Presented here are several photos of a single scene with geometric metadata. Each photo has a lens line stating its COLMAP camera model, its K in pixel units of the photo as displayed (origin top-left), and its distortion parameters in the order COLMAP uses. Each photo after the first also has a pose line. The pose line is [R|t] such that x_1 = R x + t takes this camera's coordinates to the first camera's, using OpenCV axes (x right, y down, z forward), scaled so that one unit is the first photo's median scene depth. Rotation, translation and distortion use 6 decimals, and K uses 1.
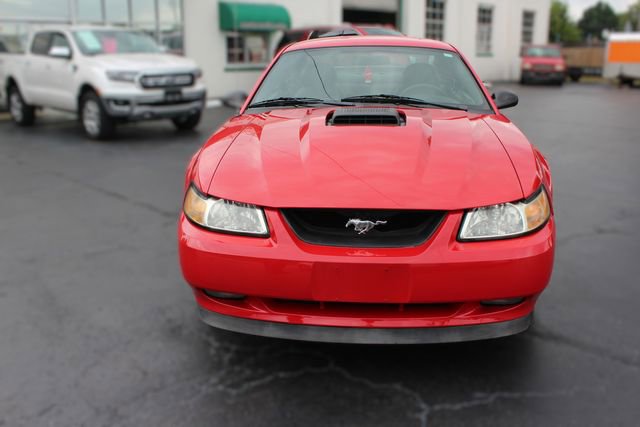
lens RADIAL K [[622.8, 0, 320.0], [0, 622.8, 213.5], [0, 0, 1]] dist [-0.163348, 0.171024]
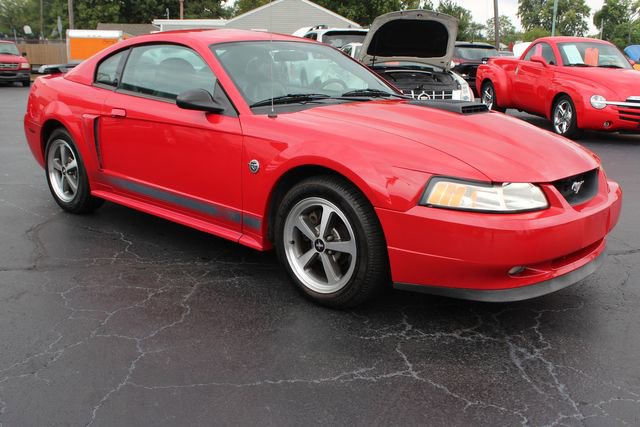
lens RADIAL K [[676.1, 0, 320.0], [0, 676.1, 213.5], [0, 0, 1]] dist [-0.153268, 0.164313]
pose [[0.606202, -0.165569, 0.777886, -1.312787], [0.177128, 0.981631, 0.070900, -0.115528], [-0.775335, 0.094805, 0.624393, 0.535052]]
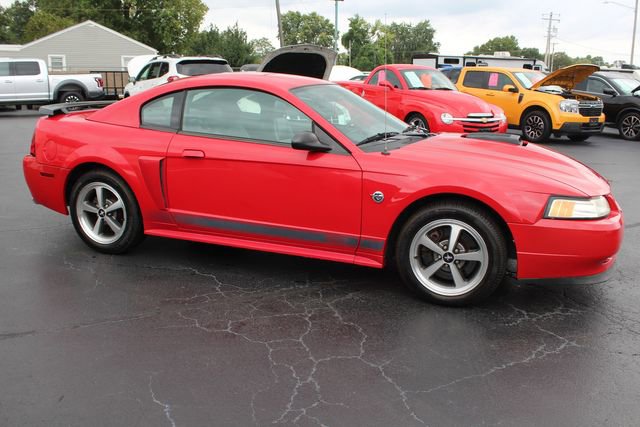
lens RADIAL K [[622.8, 0, 320.0], [0, 622.8, 213.5], [0, 0, 1]] dist [-0.163348, 0.171024]
pose [[0.279800, -0.197807, 0.939460, -1.776617], [0.226959, 0.964436, 0.135470, -0.342922], [-0.932846, 0.175314, 0.314743, 1.189970]]
